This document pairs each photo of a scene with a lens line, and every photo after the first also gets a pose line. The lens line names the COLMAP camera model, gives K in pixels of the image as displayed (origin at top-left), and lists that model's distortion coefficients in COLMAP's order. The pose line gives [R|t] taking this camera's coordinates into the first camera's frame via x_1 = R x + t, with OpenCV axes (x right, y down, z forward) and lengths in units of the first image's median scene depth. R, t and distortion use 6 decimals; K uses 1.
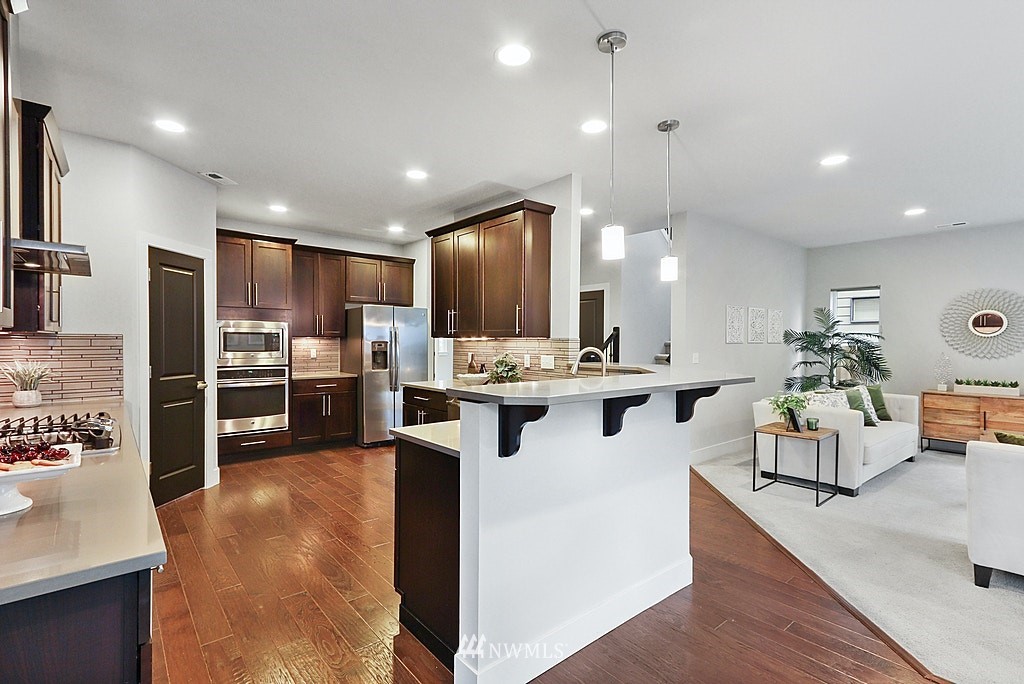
lens RADIAL K [[475.6, 0, 502.1], [0, 475.6, 347.8], [0, 0, 1]] dist [0.019941, 0.000911]
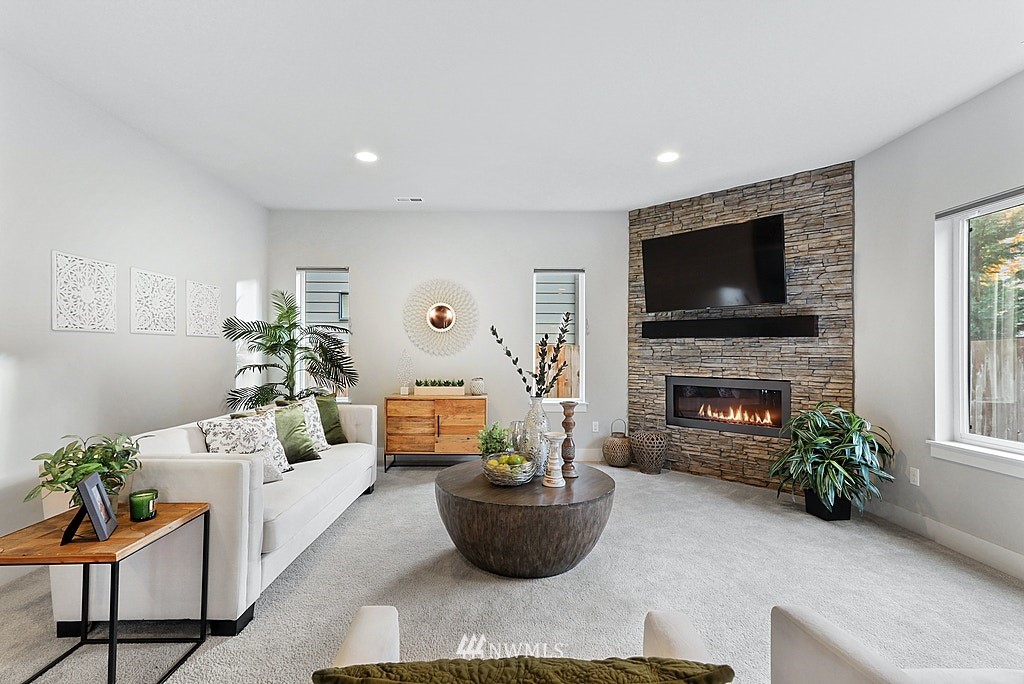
lens RADIAL K [[475.6, 0, 506.8], [0, 475.6, 347.8], [0, 0, 1]] dist [0.019941, 0.000911]
pose [[0.624768, 0.002714, 0.780806, 0.417485], [0.009508, 0.999893, -0.011084, 0.020028], [-0.780752, 0.014349, 0.624676, 0.381197]]
